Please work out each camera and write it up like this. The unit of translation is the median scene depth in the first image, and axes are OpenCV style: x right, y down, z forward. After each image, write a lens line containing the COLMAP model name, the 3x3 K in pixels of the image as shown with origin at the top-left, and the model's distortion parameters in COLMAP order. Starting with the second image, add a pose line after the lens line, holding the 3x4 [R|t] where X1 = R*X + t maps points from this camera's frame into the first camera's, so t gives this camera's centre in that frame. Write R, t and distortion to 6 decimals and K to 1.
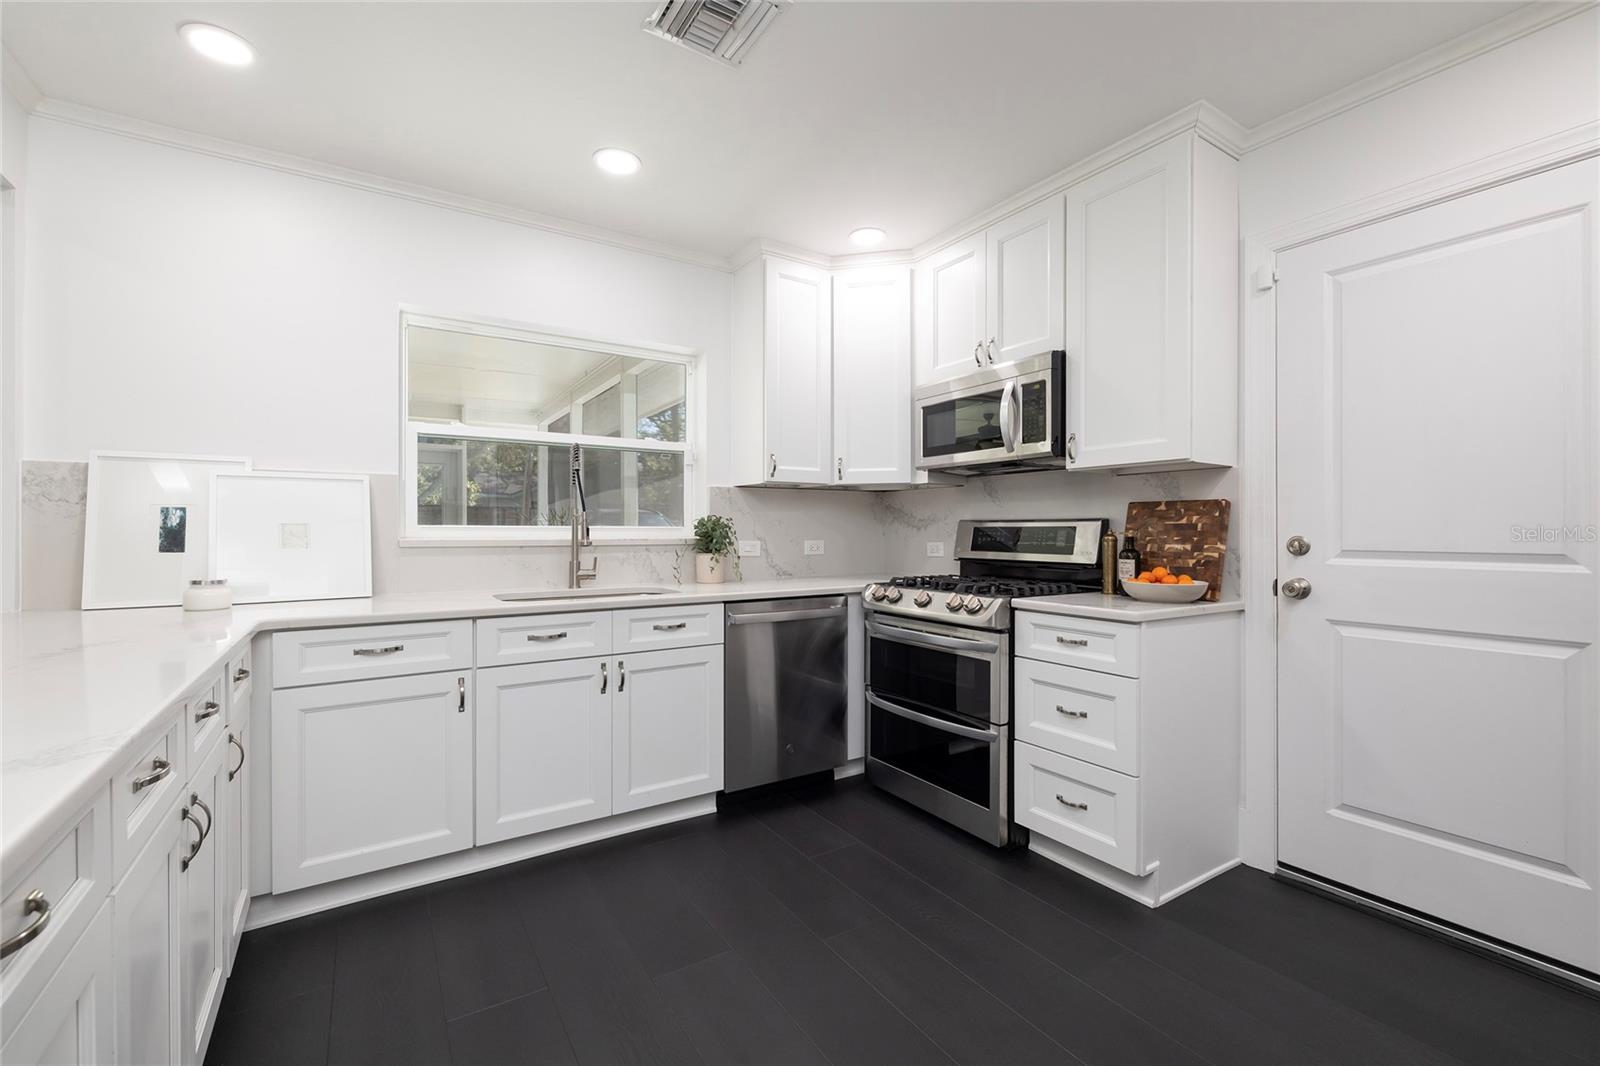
lens RADIAL K [[678.4, 0, 793.7], [0, 678.4, 530.4], [0, 0, 1]] dist [0.005202, -0.000899]
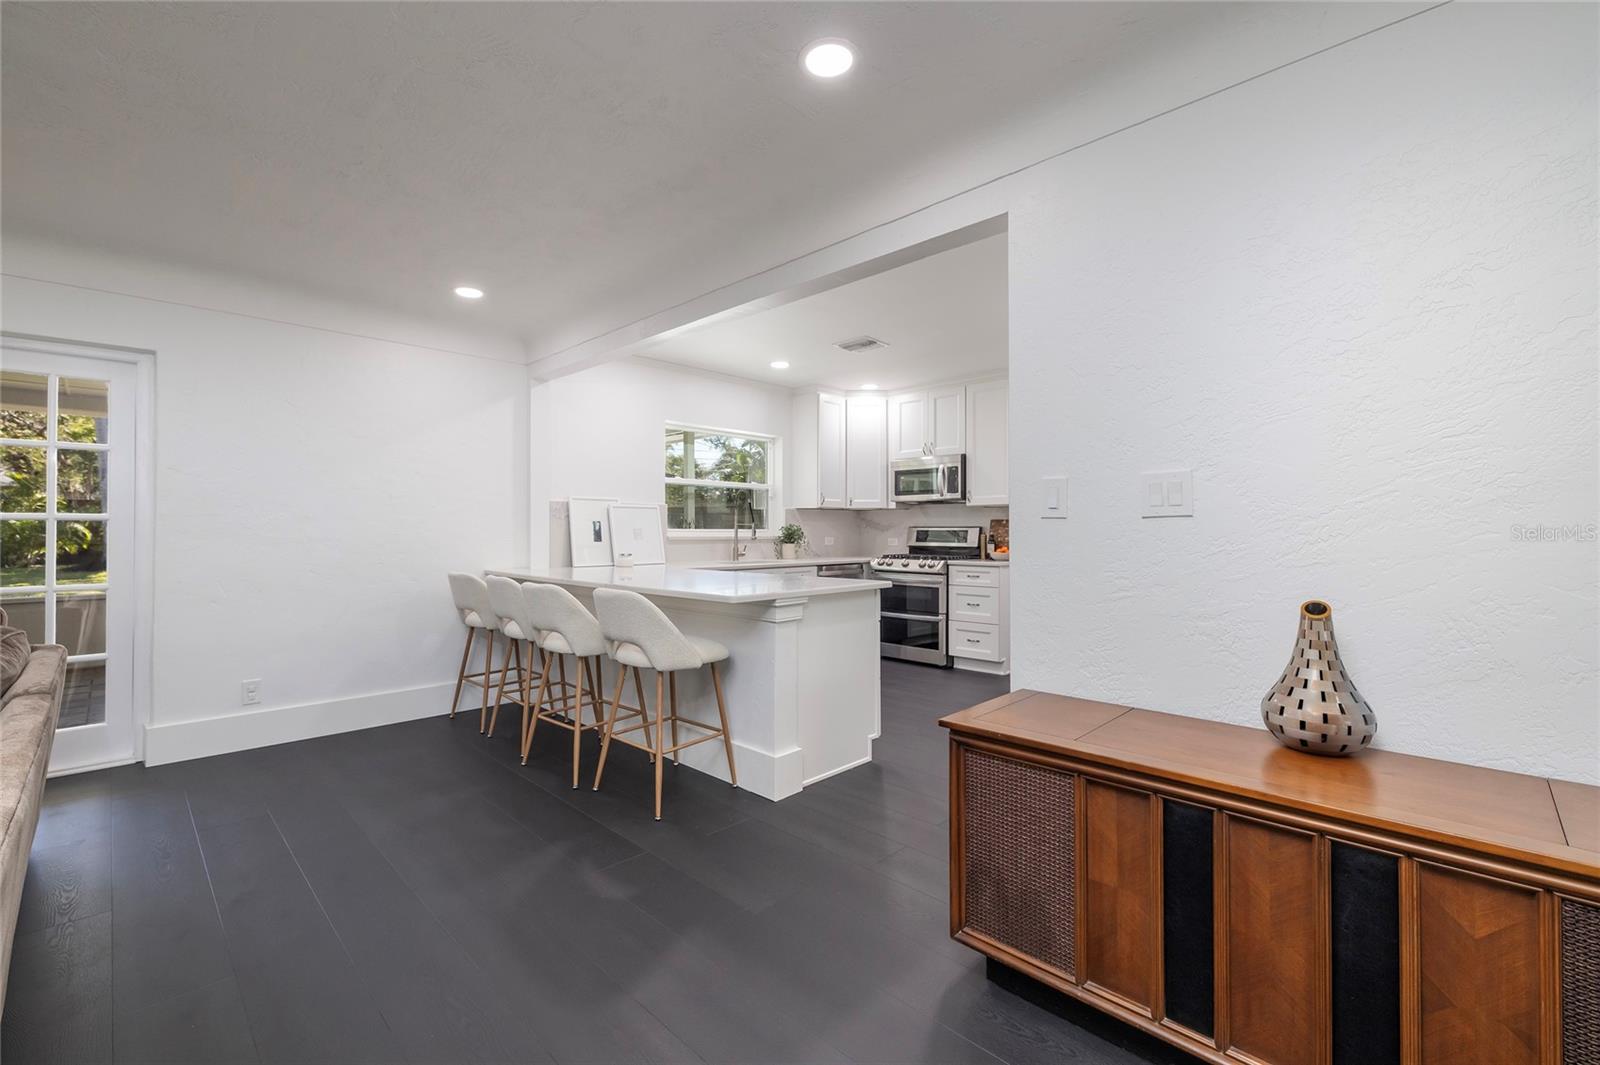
lens RADIAL K [[678.4, 0, 793.8], [0, 678.4, 530.5], [0, 0, 1]] dist [0.005202, -0.000899]
pose [[0.973216, 0.000690, 0.229892, -0.666137], [-0.000100, 0.999997, -0.002579, 0.001169], [-0.229893, 0.002487, 0.973213, -1.056066]]
